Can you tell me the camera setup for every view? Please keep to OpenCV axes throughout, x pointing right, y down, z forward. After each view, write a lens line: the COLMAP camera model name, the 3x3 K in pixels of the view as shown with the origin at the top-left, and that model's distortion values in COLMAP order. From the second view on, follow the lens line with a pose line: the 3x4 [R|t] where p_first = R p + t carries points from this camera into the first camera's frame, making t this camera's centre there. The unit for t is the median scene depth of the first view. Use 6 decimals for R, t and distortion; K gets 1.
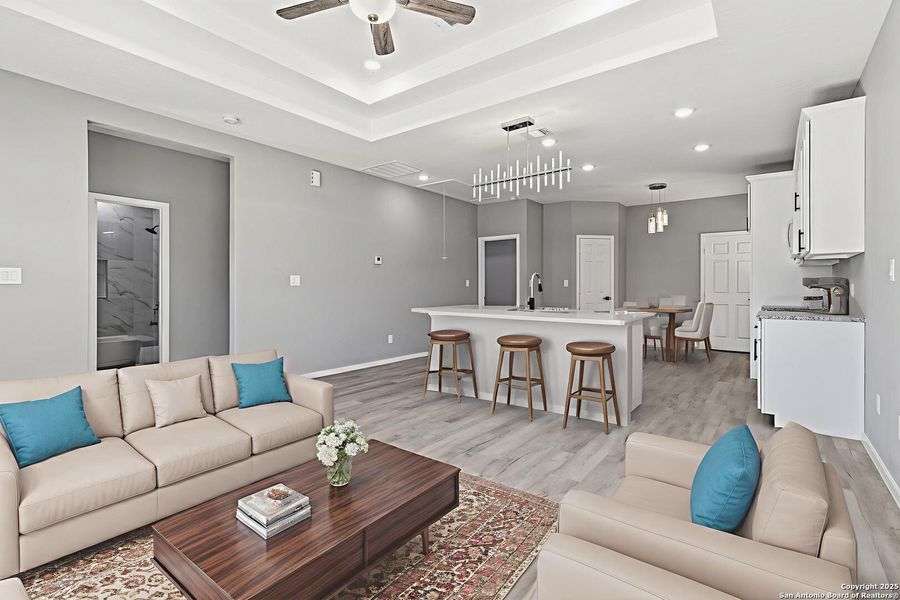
lens RADIAL K [[426.5, 0, 455.3], [0, 426.5, 288.5], [0, 0, 1]] dist [0.000830, 0.000126]
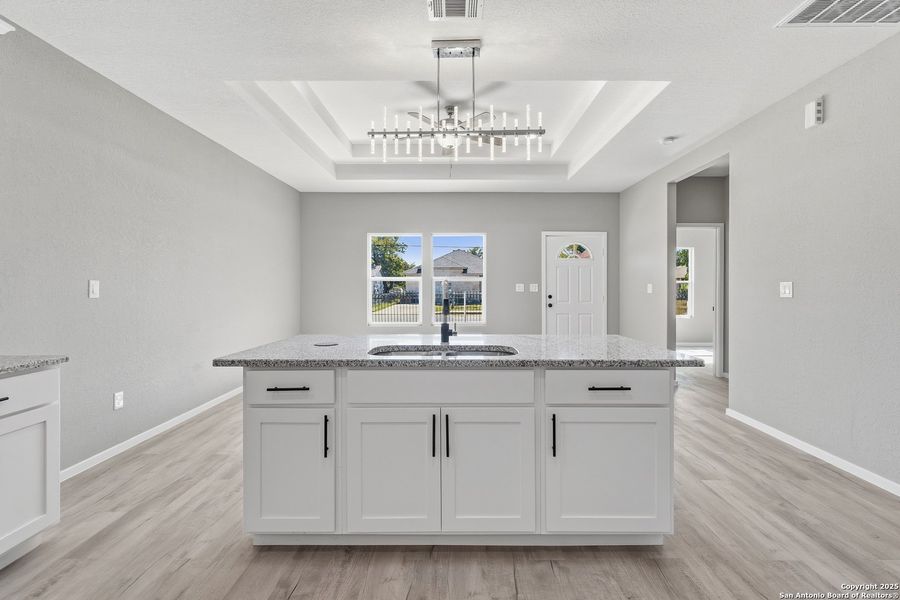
lens RADIAL K [[426.5, 0, 455.3], [0, 426.5, 288.5], [0, 0, 1]] dist [0.000830, 0.000126]
pose [[-0.801981, 0.000868, -0.597350, 0.621584], [-0.002065, 0.999989, 0.004225, -0.031613], [0.597347, 0.004622, -0.801970, 1.772008]]
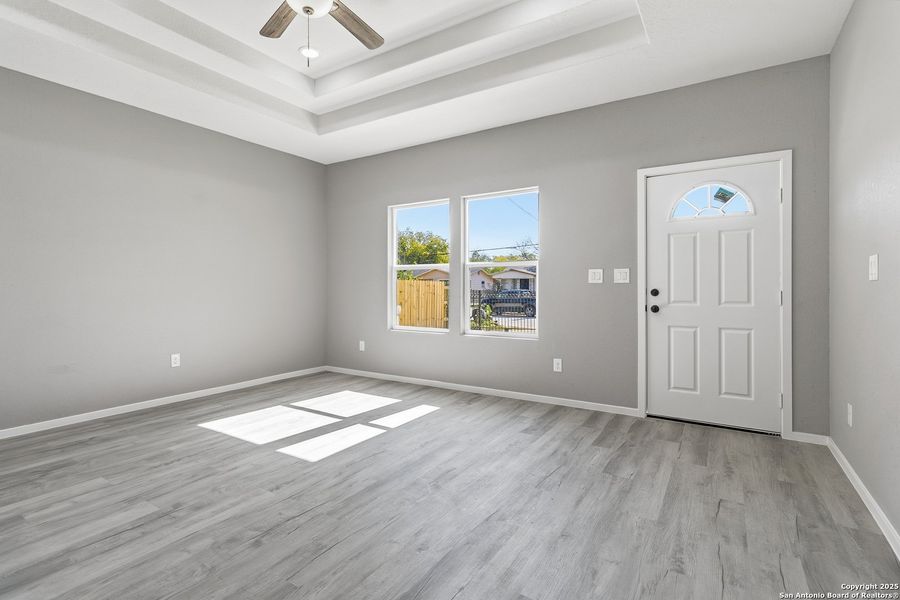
lens RADIAL K [[427.5, 0, 456.0], [0, 427.5, 289.5], [0, 0, 1]] dist [0.000418, 0.000916]
pose [[-0.996860, -0.000959, -0.079173, -0.326709], [-0.001515, 0.999975, 0.006958, -0.000563], [0.079164, 0.007056, -0.996837, 1.453869]]
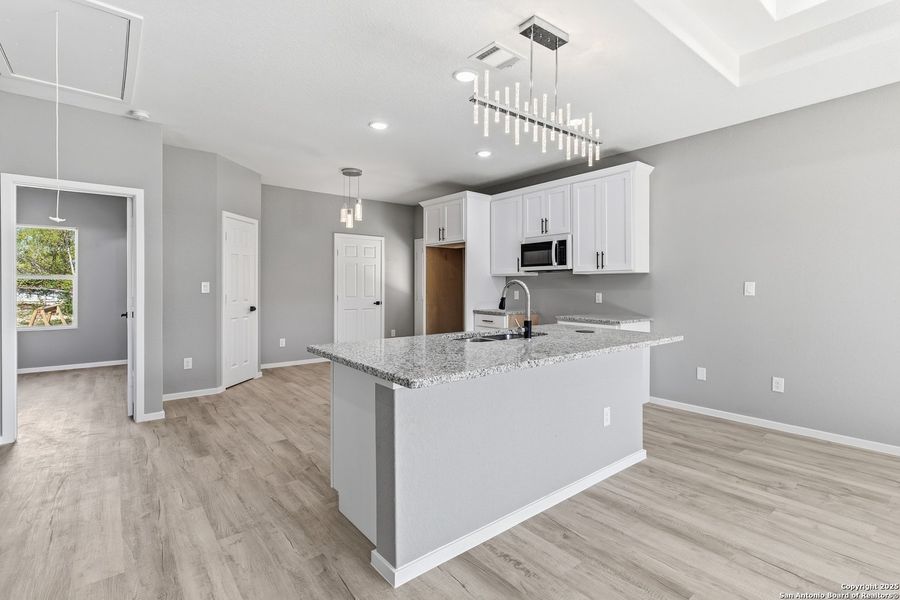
lens RADIAL K [[426.5, 0, 455.3], [0, 426.5, 288.5], [0, 0, 1]] dist [0.000830, 0.000126]
pose [[0.238816, -0.007748, 0.971034, -0.542137], [0.000889, 0.999969, 0.007760, -0.034381], [-0.971065, -0.000990, 0.238815, 1.145509]]
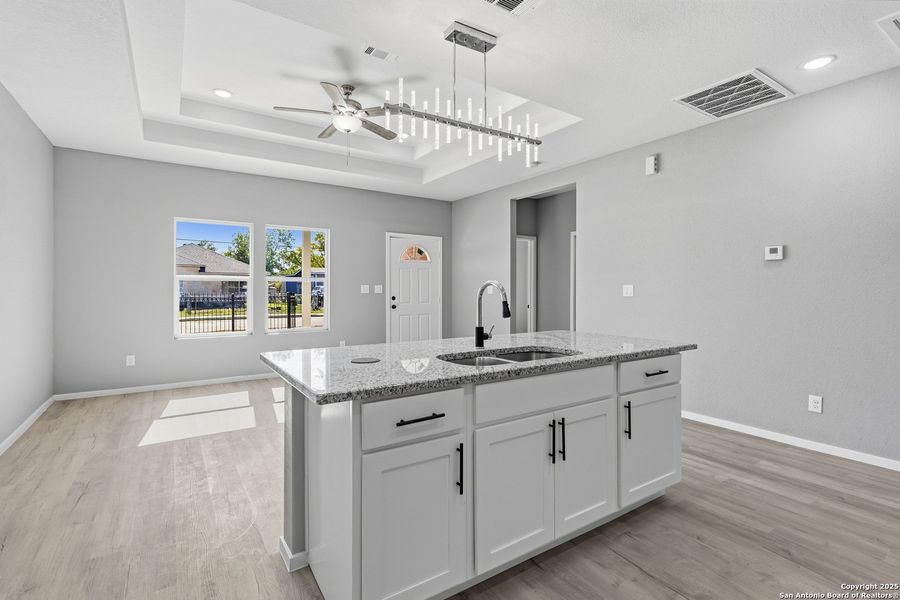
lens RADIAL K [[427.5, 0, 456.0], [0, 427.5, 289.5], [0, 0, 1]] dist [0.000418, 0.000916]
pose [[-0.330810, 0.000168, -0.943697, 0.854129], [-0.003934, 0.999991, 0.001557, -0.030249], [0.943689, 0.004228, -0.330806, 1.384251]]
